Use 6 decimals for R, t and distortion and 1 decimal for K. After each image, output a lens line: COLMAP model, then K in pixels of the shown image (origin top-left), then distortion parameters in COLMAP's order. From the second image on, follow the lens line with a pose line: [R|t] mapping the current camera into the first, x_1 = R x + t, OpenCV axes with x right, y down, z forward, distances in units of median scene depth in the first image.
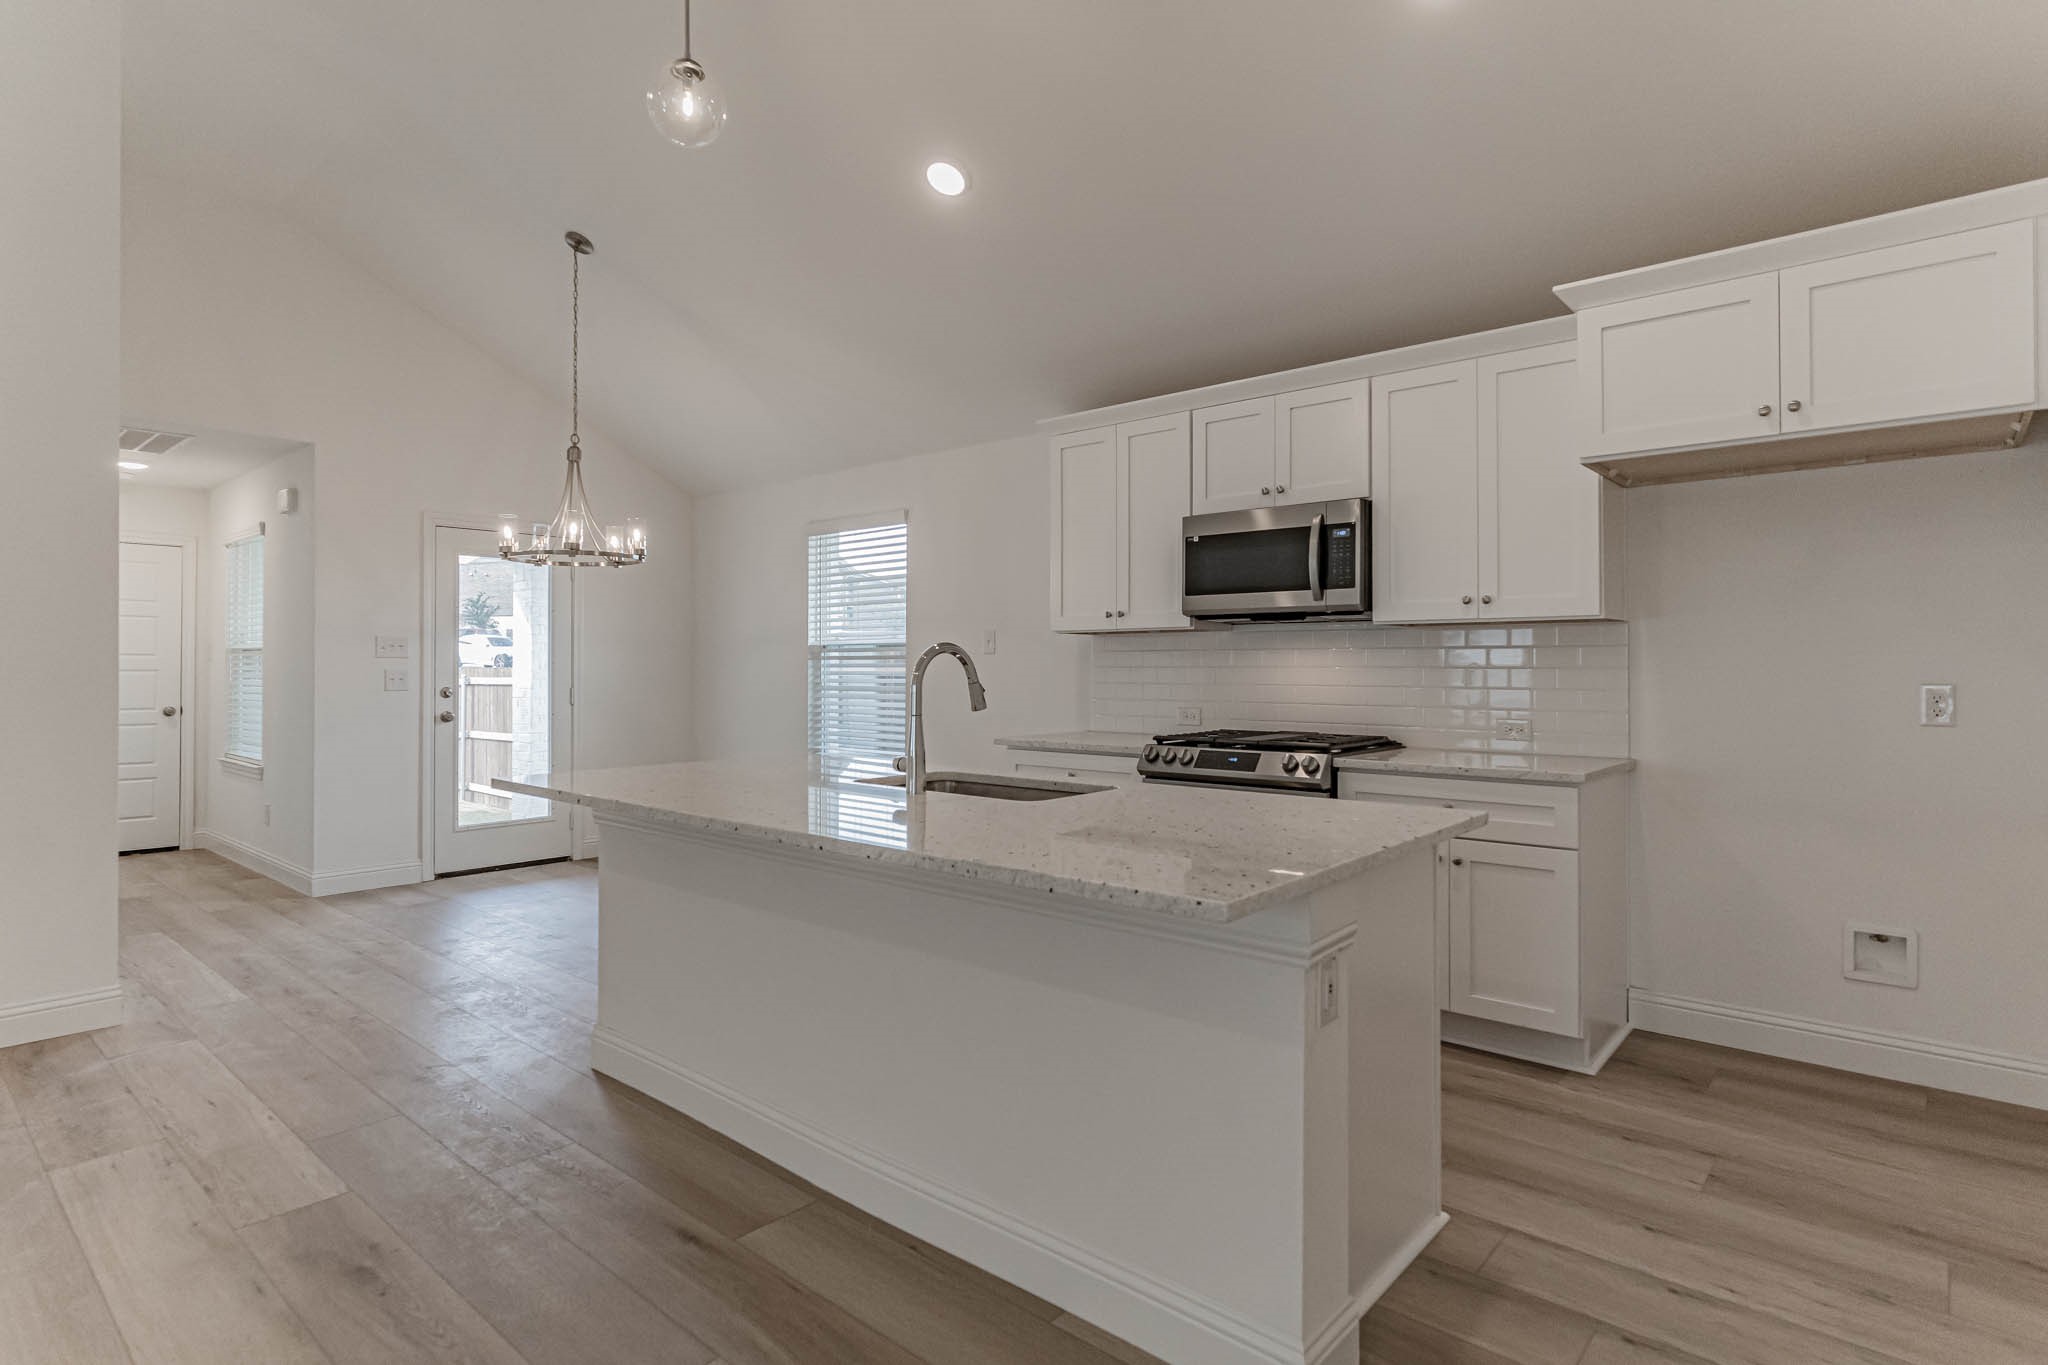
lens RADIAL K [[1062.9, 0, 1019.9], [0, 1062.9, 661.3], [0, 0, 1]] dist [-0.001191, 0.000233]
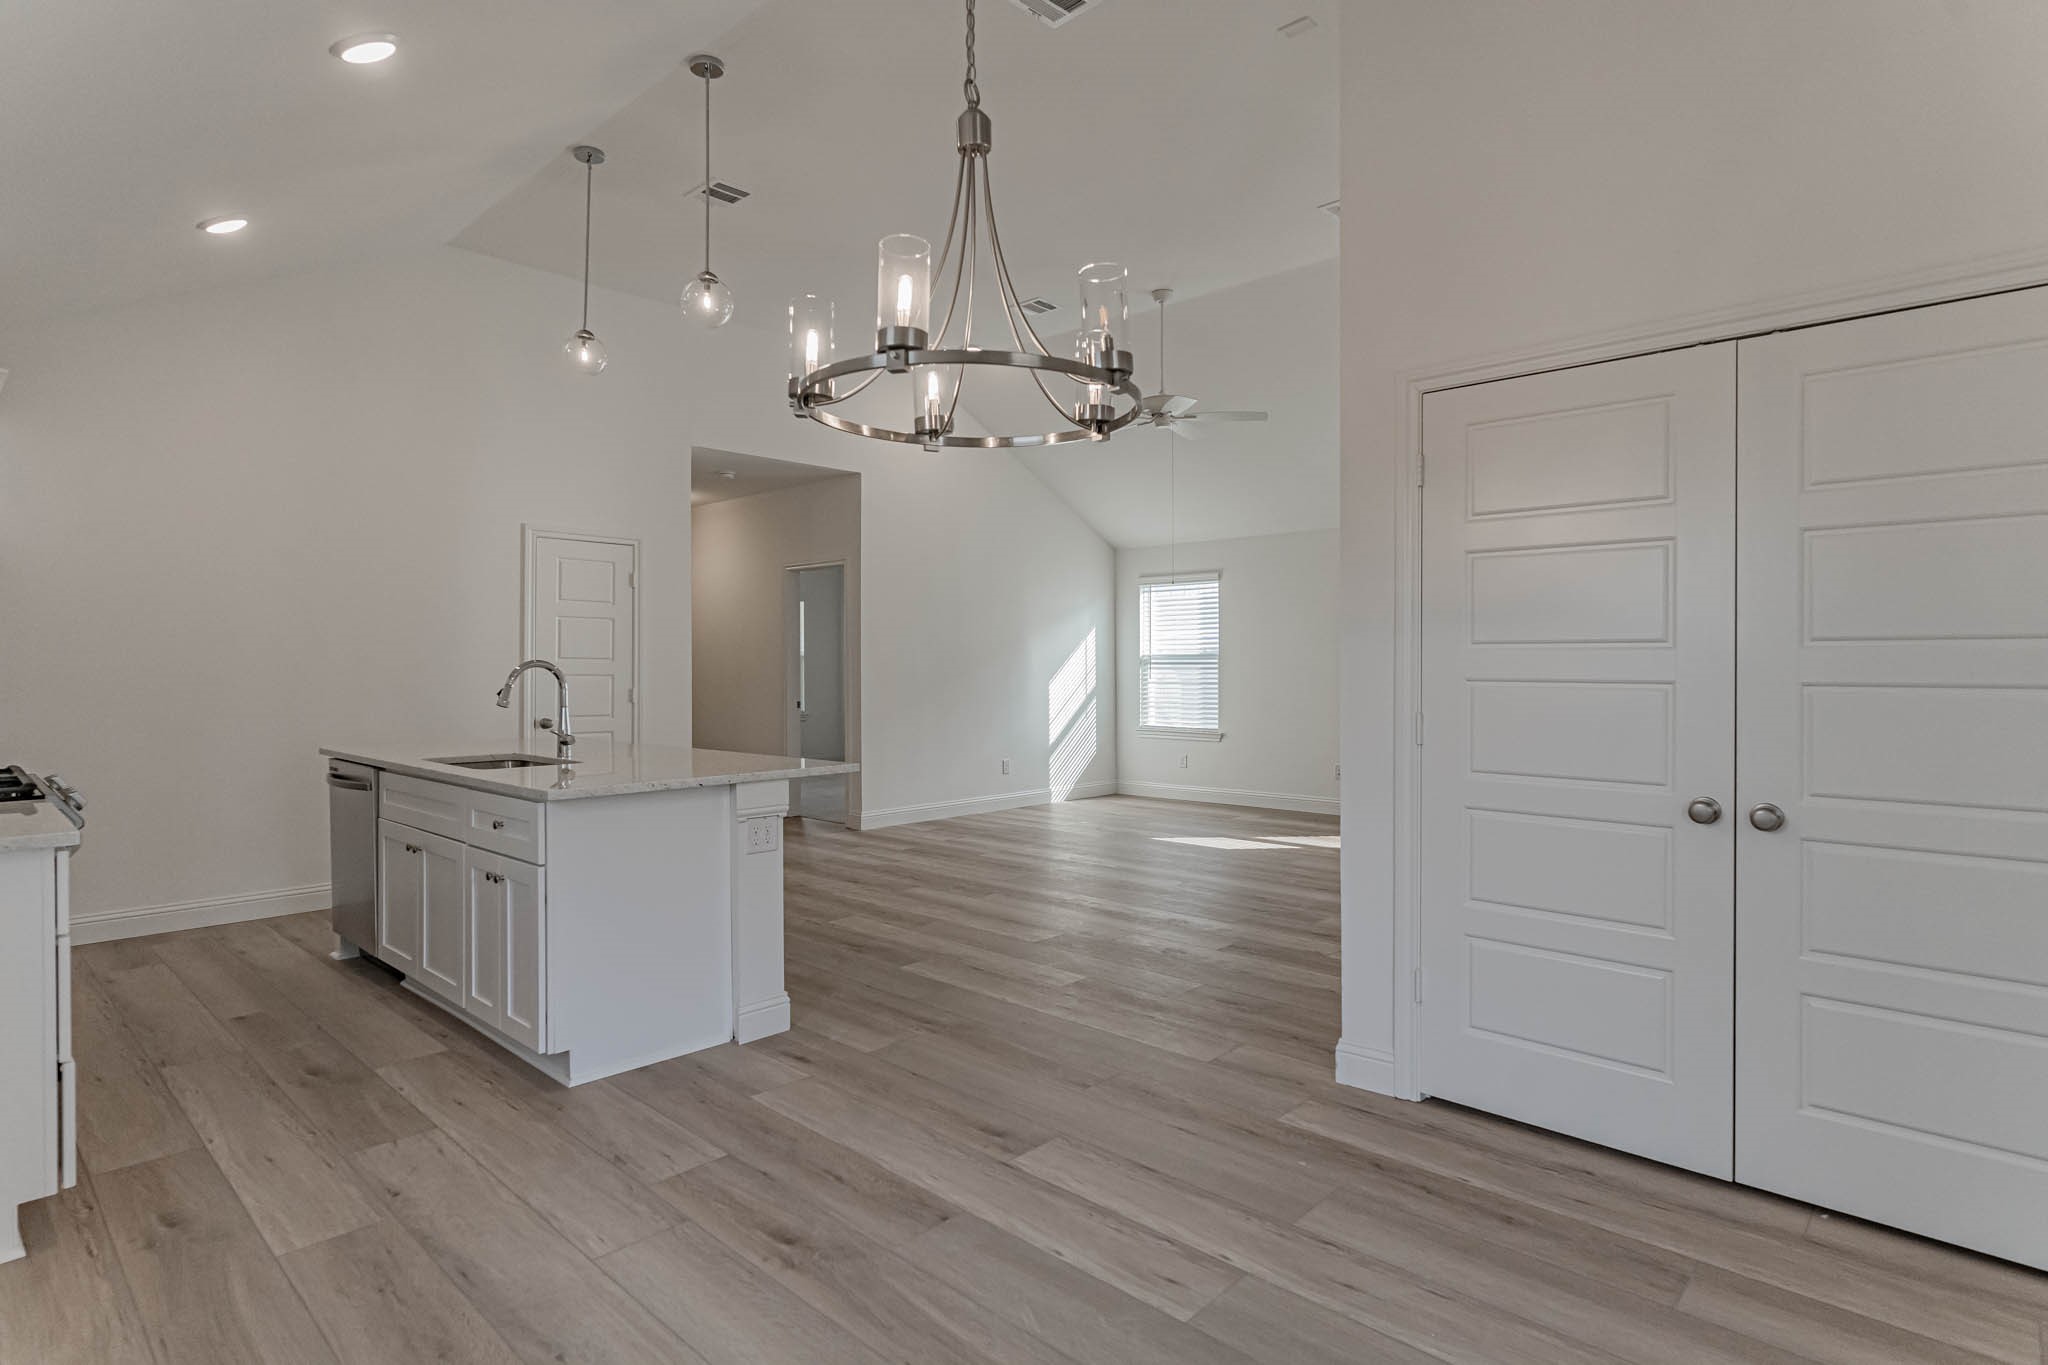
lens RADIAL K [[1045.1, 0, 1025.5], [0, 1045.1, 673.6], [0, 0, 1]] dist [-0.001258, -0.000743]
pose [[-0.999652, 0.004235, 0.026022, -0.515698], [0.004378, 0.999976, 0.005458, -0.003977], [-0.025998, 0.005570, -0.999646, 1.586358]]
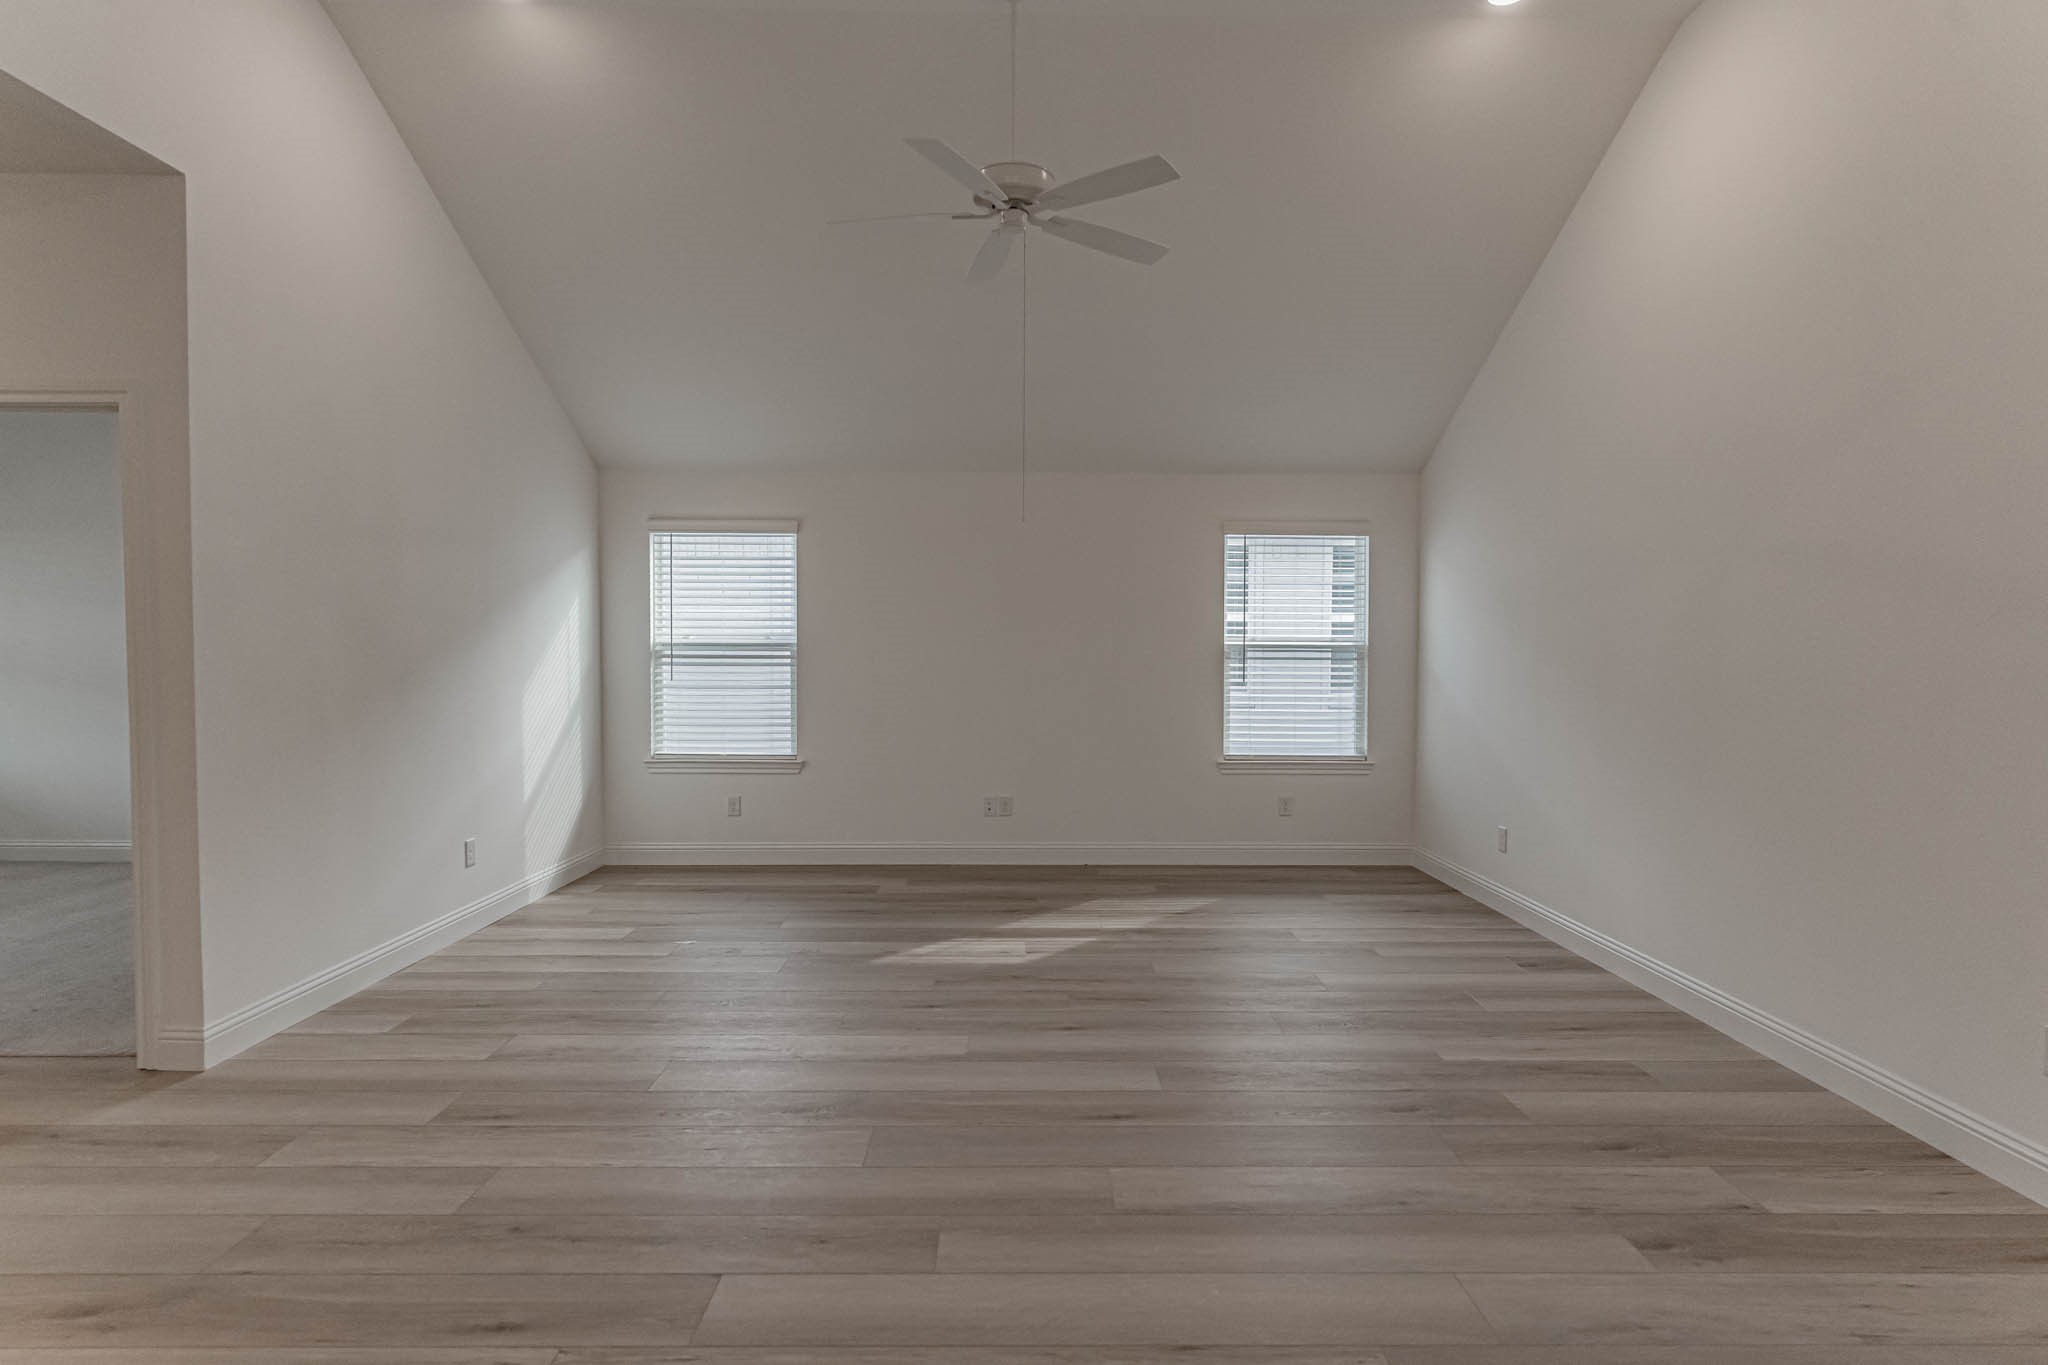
lens RADIAL K [[1045.1, 0, 1025.5], [0, 1045.1, 673.6], [0, 0, 1]] dist [-0.001258, -0.000743]
pose [[-0.743923, 0.011101, -0.668173, -0.111853], [-0.000514, 0.999852, 0.017185, -0.014016], [0.668265, 0.013128, -0.743807, 0.672151]]
